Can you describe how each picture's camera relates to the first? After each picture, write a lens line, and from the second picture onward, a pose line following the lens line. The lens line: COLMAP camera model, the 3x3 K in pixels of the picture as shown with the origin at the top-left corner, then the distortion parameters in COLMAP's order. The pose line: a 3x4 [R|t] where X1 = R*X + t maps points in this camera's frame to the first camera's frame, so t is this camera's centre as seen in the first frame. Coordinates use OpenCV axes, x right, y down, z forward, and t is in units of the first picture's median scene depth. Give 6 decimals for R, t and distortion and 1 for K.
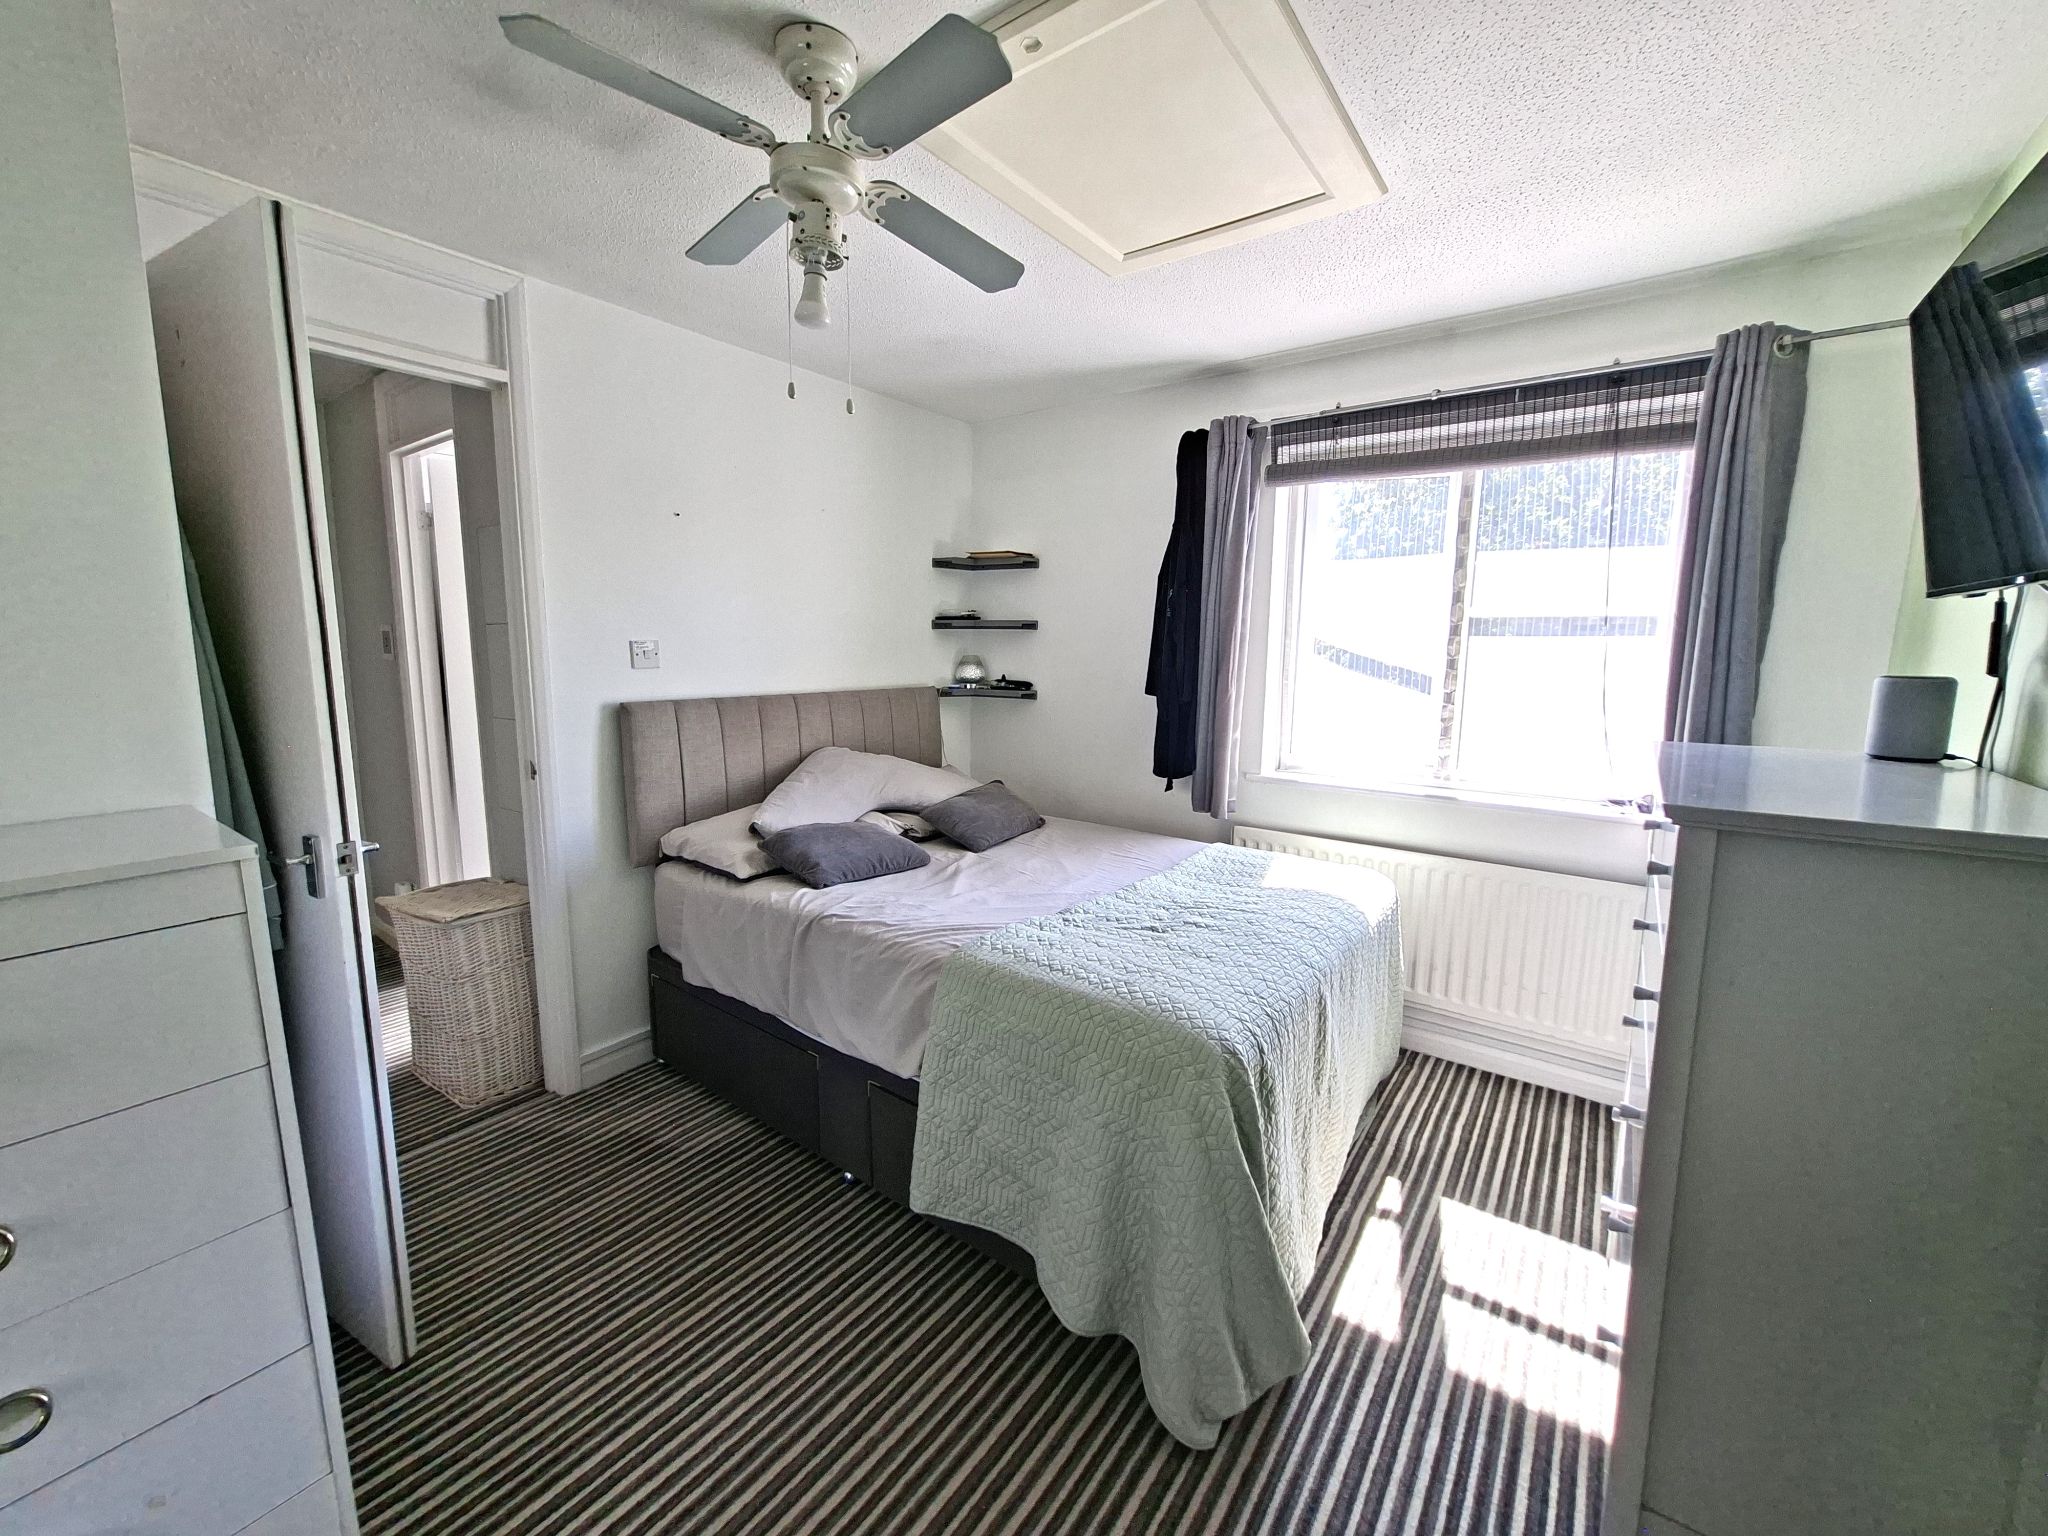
lens RADIAL K [[816.3, 0, 1024.0], [0, 816.3, 768.0], [0, 0, 1]] dist [-0.002350, -0.000070]
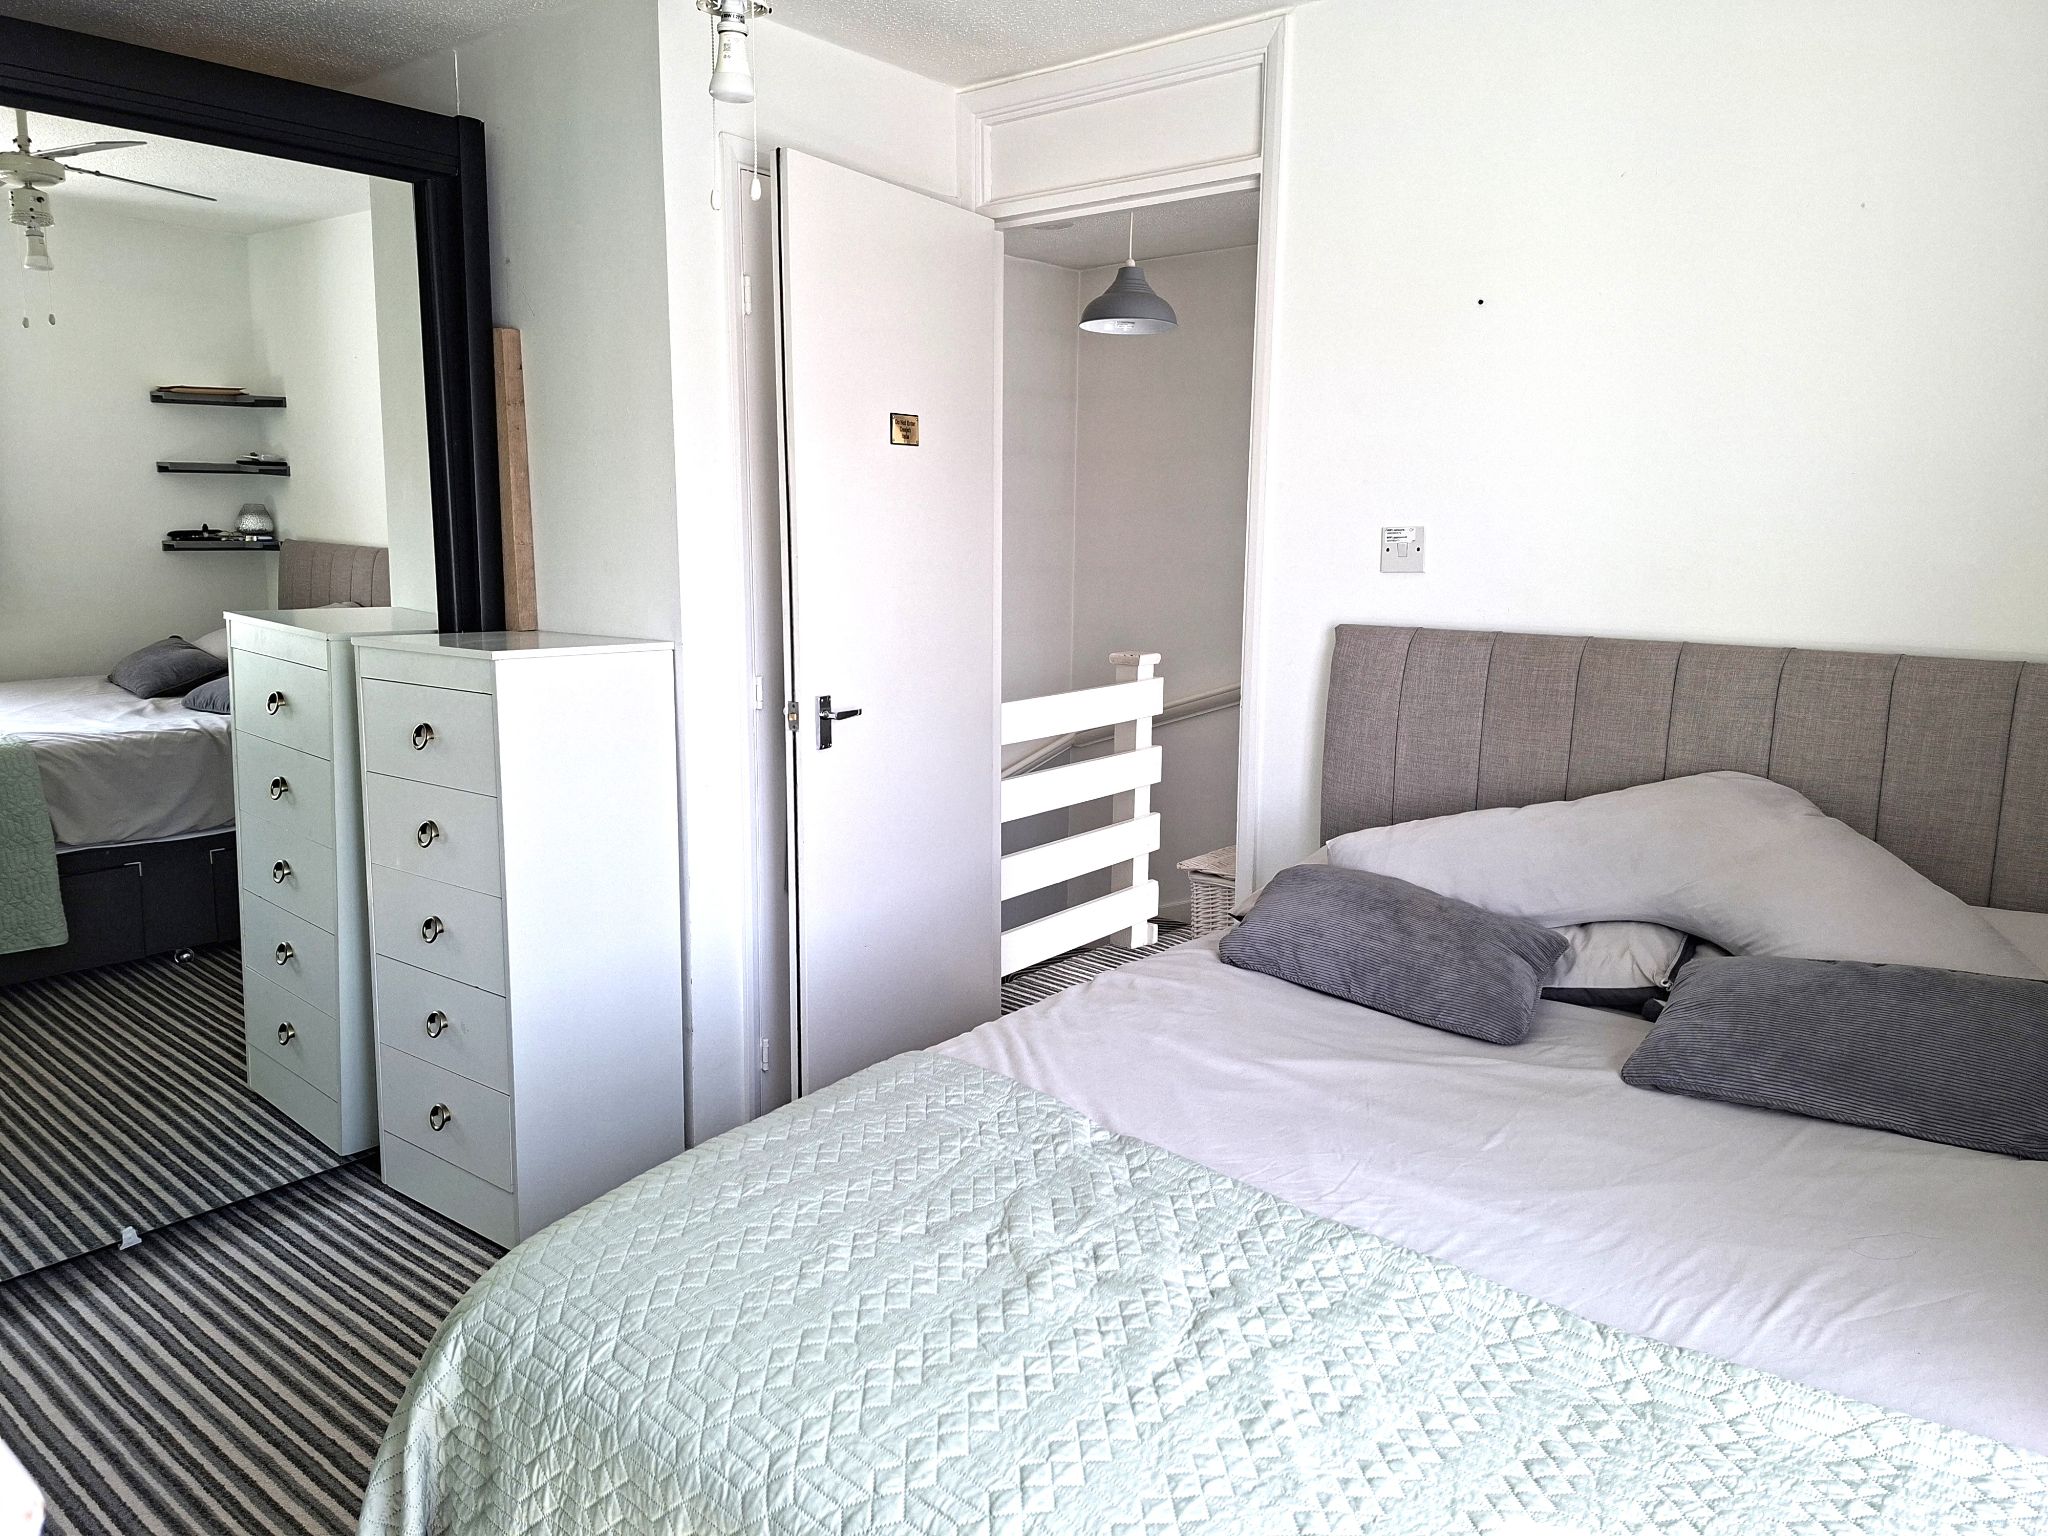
lens RADIAL K [[1363.5, 0, 982.4], [0, 1363.5, 765.2], [0, 0, 1]] dist [0.108137, -0.104307]
pose [[-0.035607, 0.152488, -0.987664, 0.642396], [-0.167152, 0.973460, 0.156321, -0.100167], [0.985288, 0.170656, -0.009174, 0.797196]]
